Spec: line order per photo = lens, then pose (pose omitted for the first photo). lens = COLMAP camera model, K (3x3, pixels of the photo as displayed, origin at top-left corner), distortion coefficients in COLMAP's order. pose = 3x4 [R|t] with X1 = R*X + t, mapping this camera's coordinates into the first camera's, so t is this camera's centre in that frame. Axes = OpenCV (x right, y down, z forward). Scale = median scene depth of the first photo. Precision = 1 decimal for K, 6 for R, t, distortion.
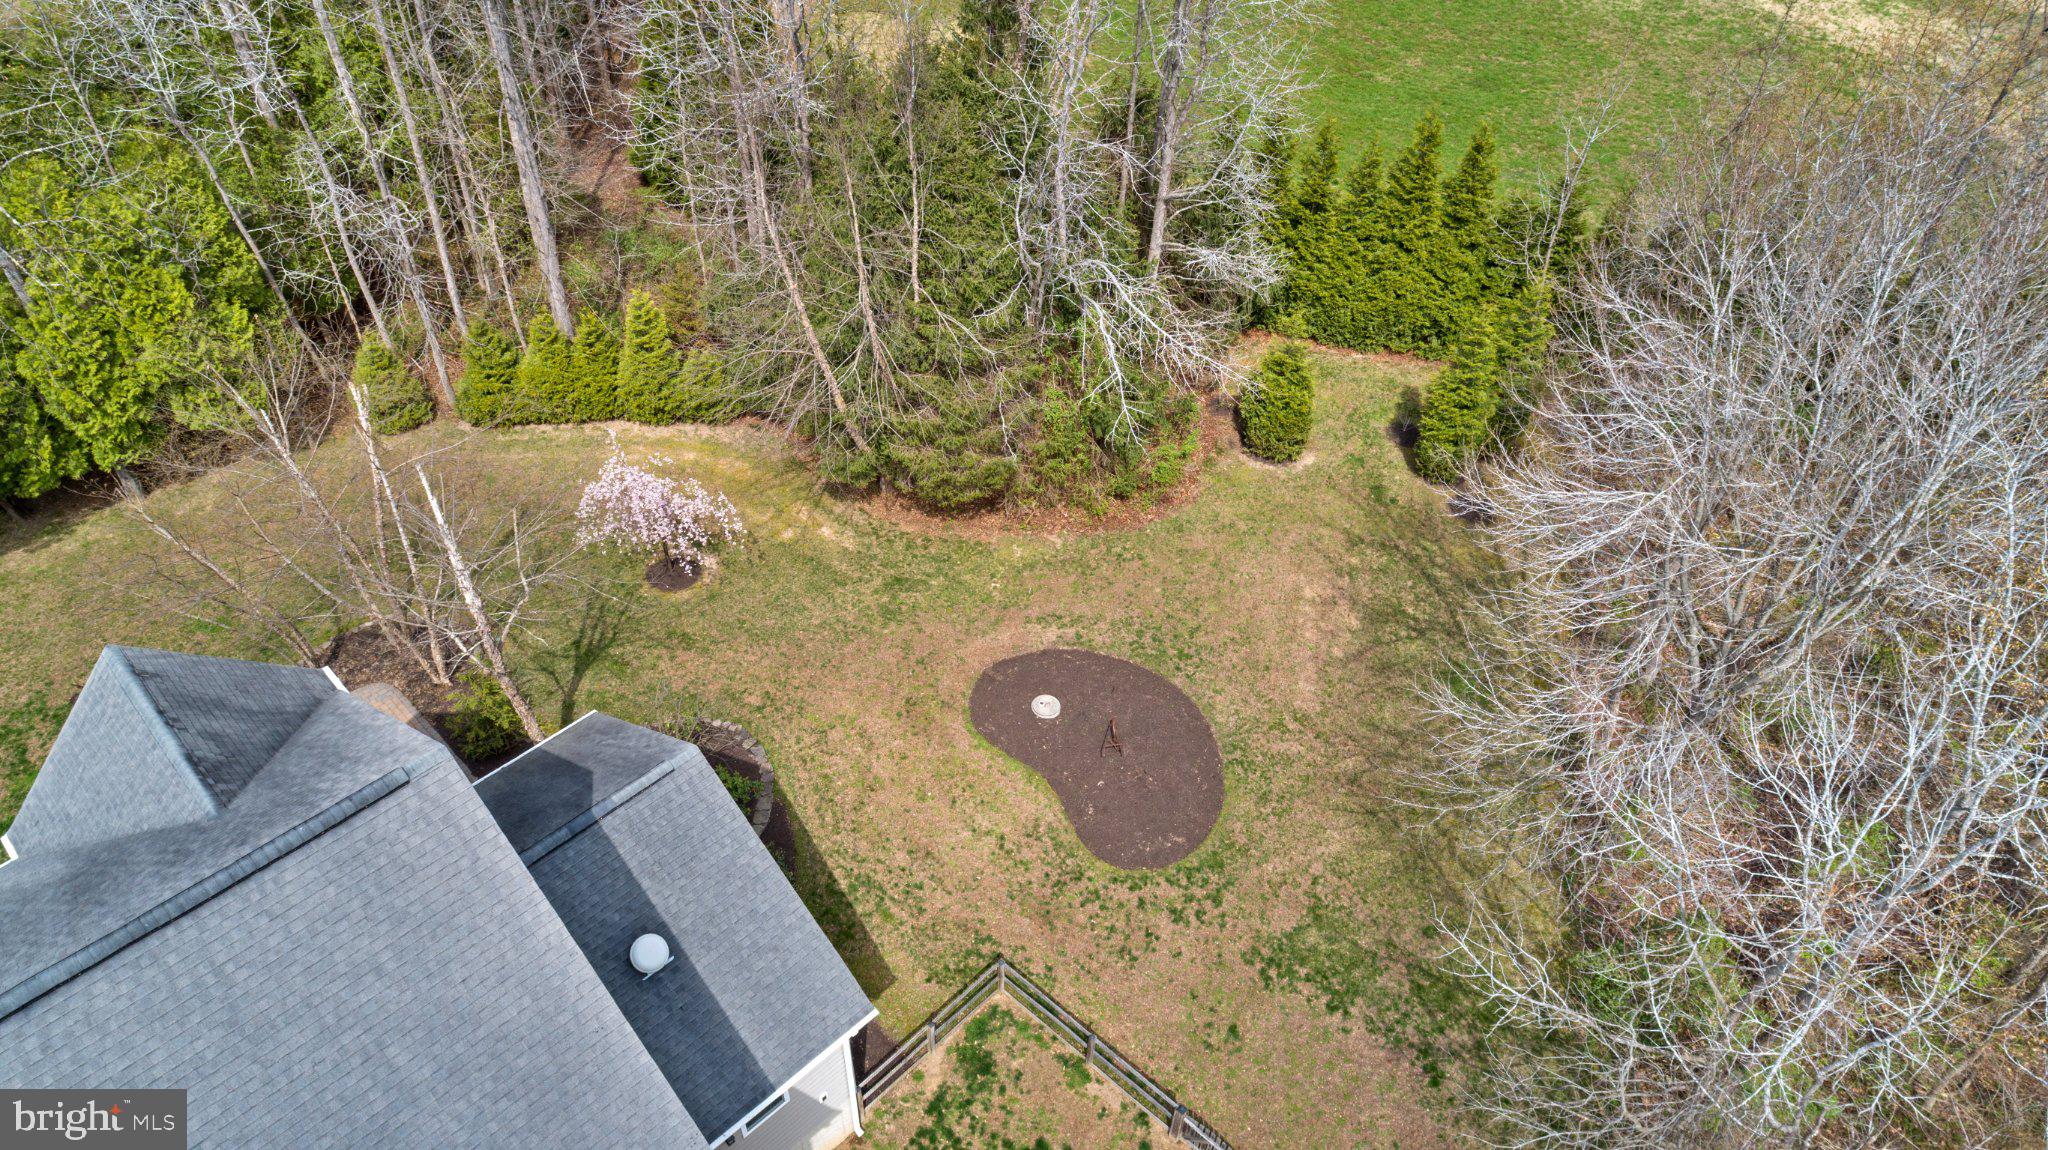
lens RADIAL K [[1392.2, 0, 1022.3], [0, 1392.2, 574.0], [0, 0, 1]] dist [0.001442, -0.000001]
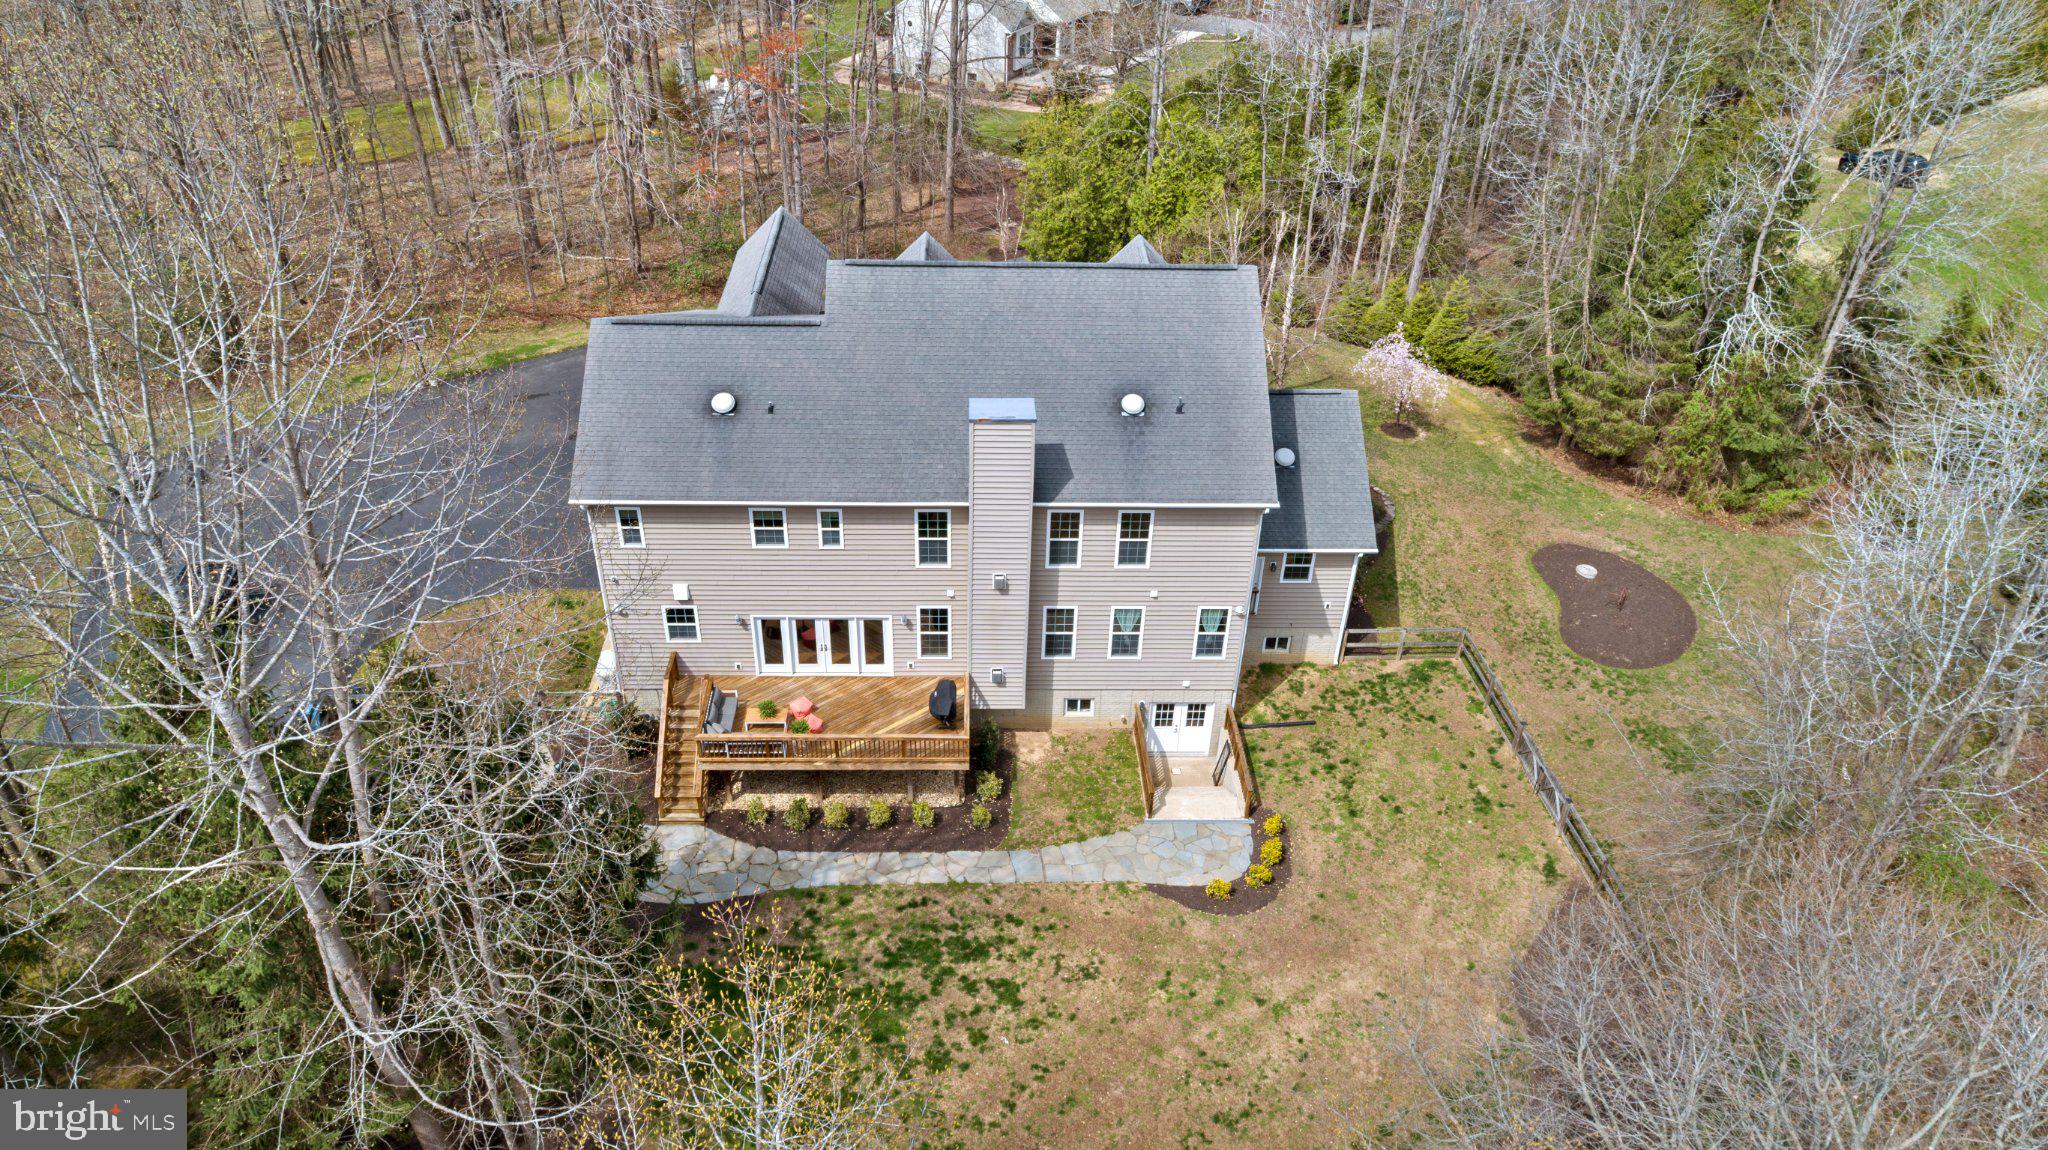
lens RADIAL K [[1392.2, 0, 1023.4], [0, 1392.2, 575.9], [0, 0, 1]] dist [0.001442, -0.000001]
pose [[0.746899, 0.381967, -0.544283, 0.353449], [-0.479216, 0.876673, -0.042378, 0.423485], [0.460972, 0.292481, 0.837831, -0.442350]]
